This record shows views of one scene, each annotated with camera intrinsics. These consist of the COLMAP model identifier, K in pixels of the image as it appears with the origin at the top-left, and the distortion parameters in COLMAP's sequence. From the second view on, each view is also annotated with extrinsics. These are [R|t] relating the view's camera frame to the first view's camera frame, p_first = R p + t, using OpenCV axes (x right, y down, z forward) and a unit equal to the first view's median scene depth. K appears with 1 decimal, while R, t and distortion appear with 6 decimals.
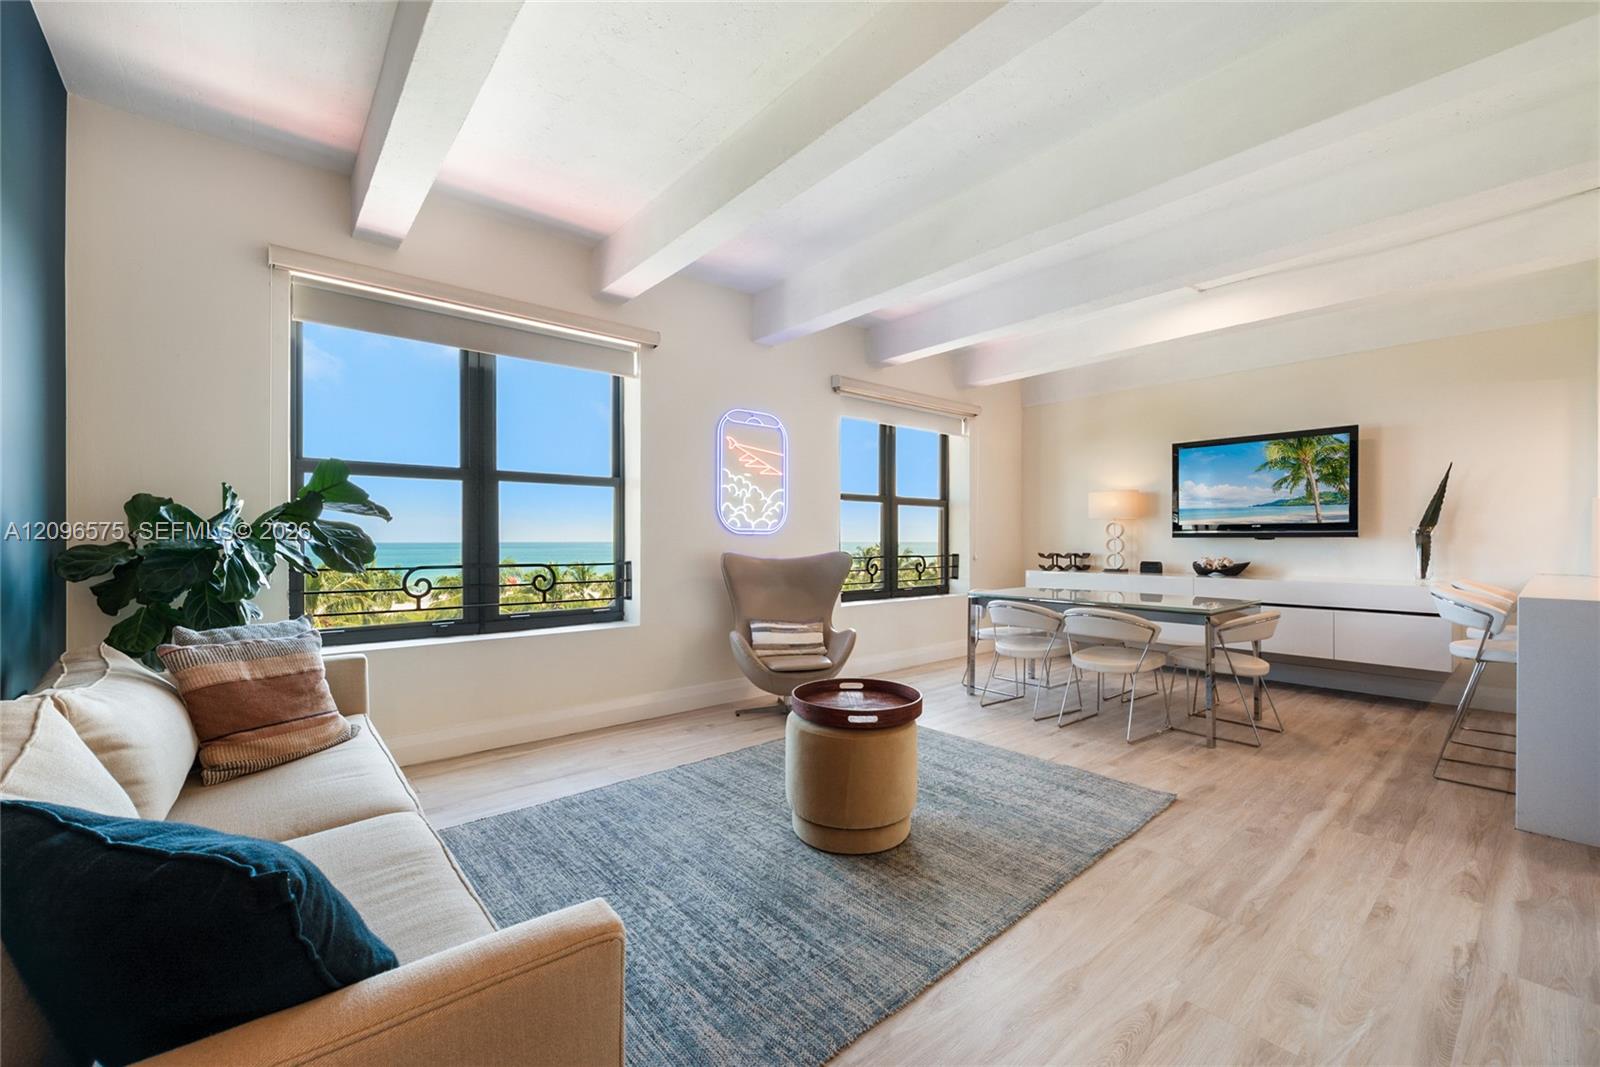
lens RADIAL K [[642.5, 0, 799.0], [0, 642.5, 541.8], [0, 0, 1]] dist [-0.005977, 0.000249]
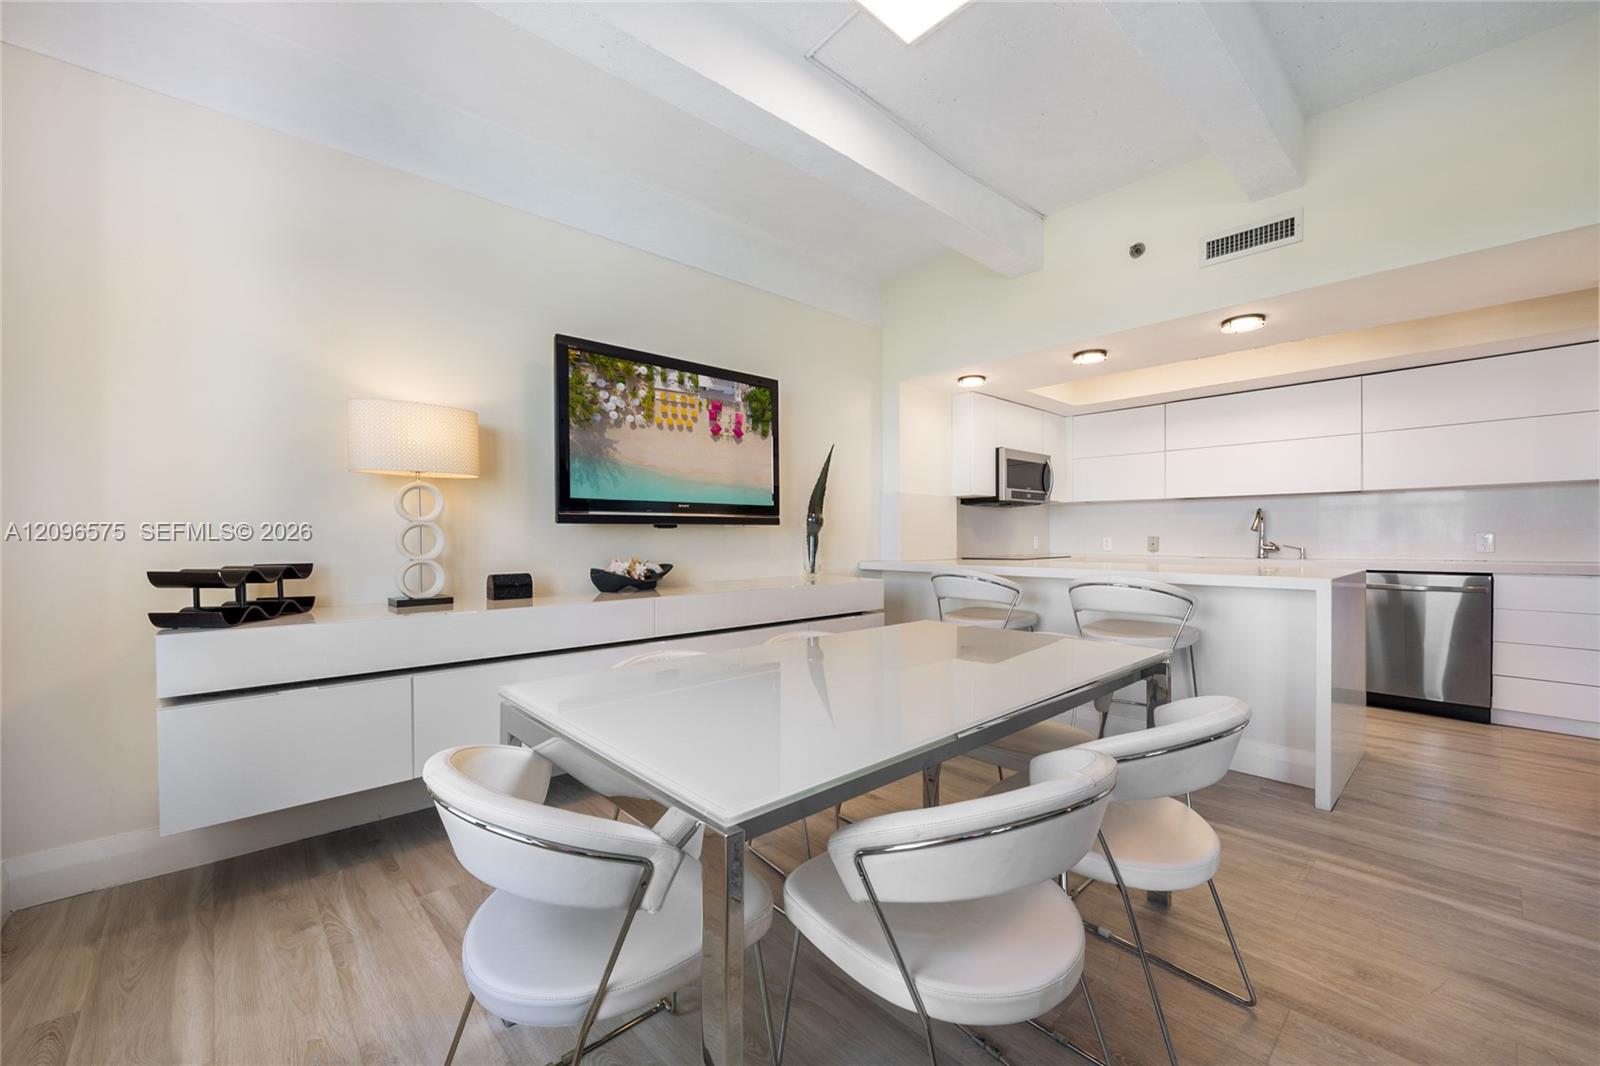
lens RADIAL K [[642.5, 0, 802.4], [0, 642.5, 543.5], [0, 0, 1]] dist [-0.005977, 0.000249]
pose [[-0.048628, -0.014506, 0.998712, 0.092869], [0.007589, 0.999860, 0.014892, 0.004215], [-0.998788, 0.008304, -0.048511, 1.056124]]
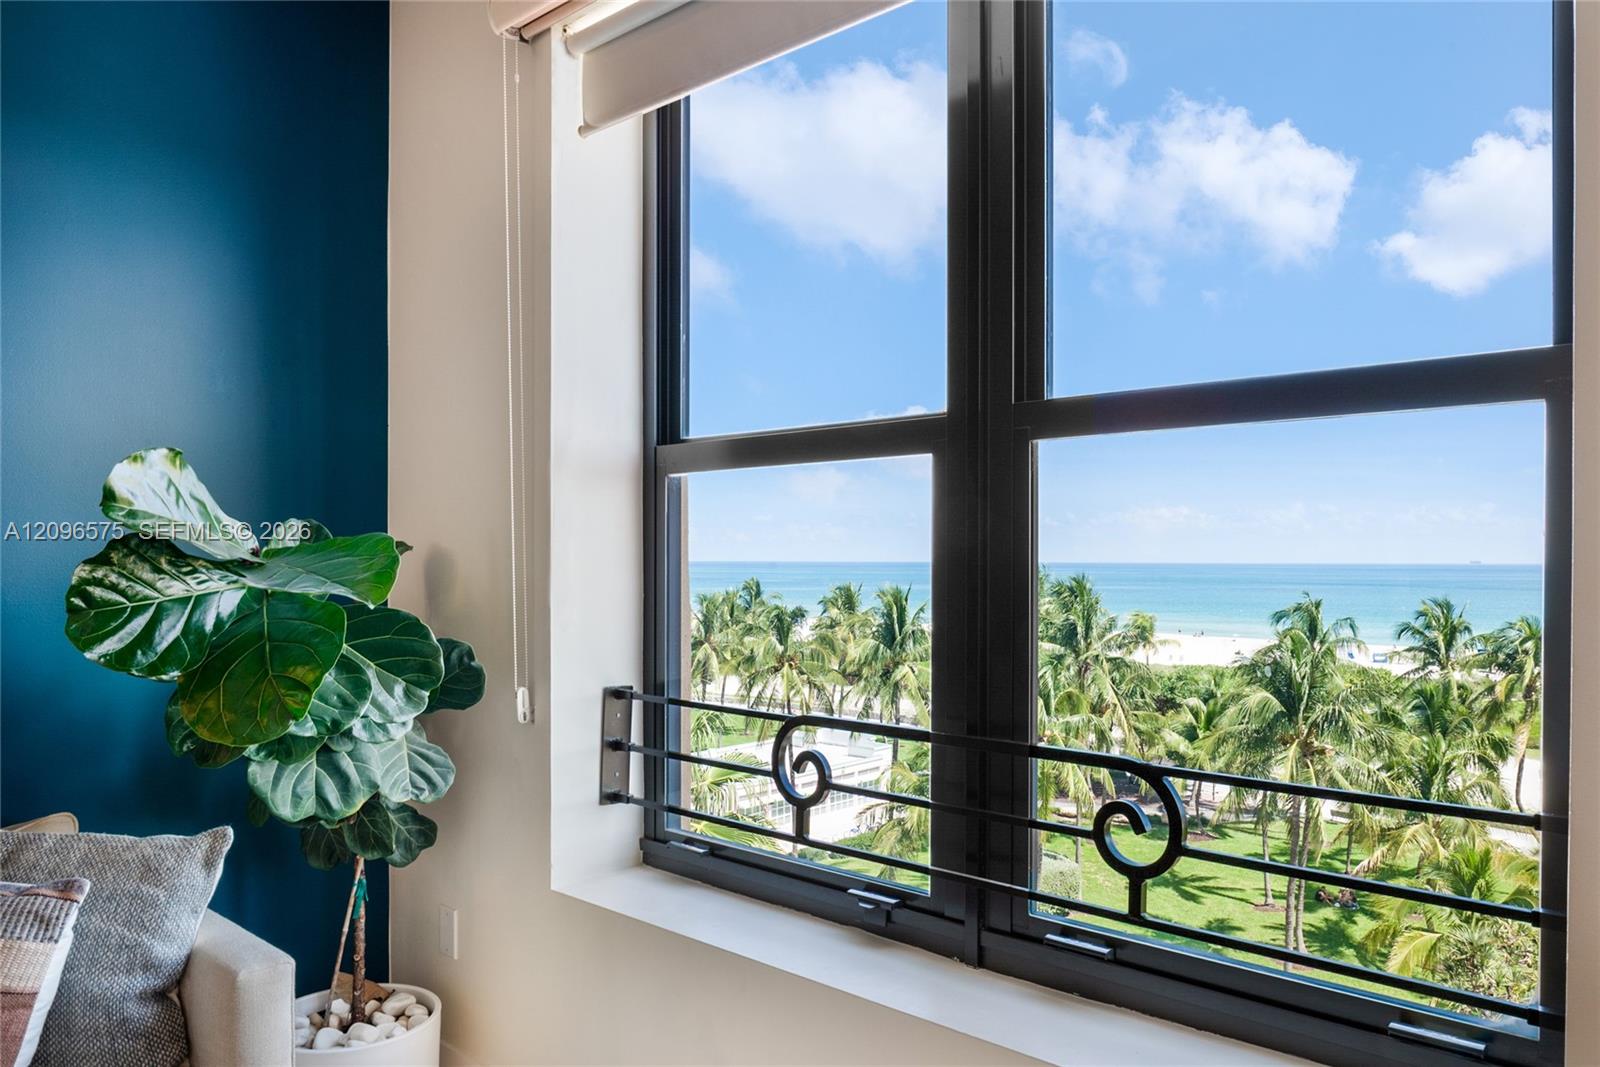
lens RADIAL K [[1089.2, 0, 811.1], [0, 1089.2, 539.7], [0, 0, 1]] dist [-0.012227, 0.000813]
pose [[0.133628, -0.030643, -0.990558, 0.598082], [-0.015936, 0.999326, -0.033064, -0.029499], [0.990903, 0.020204, 0.133050, 1.213562]]
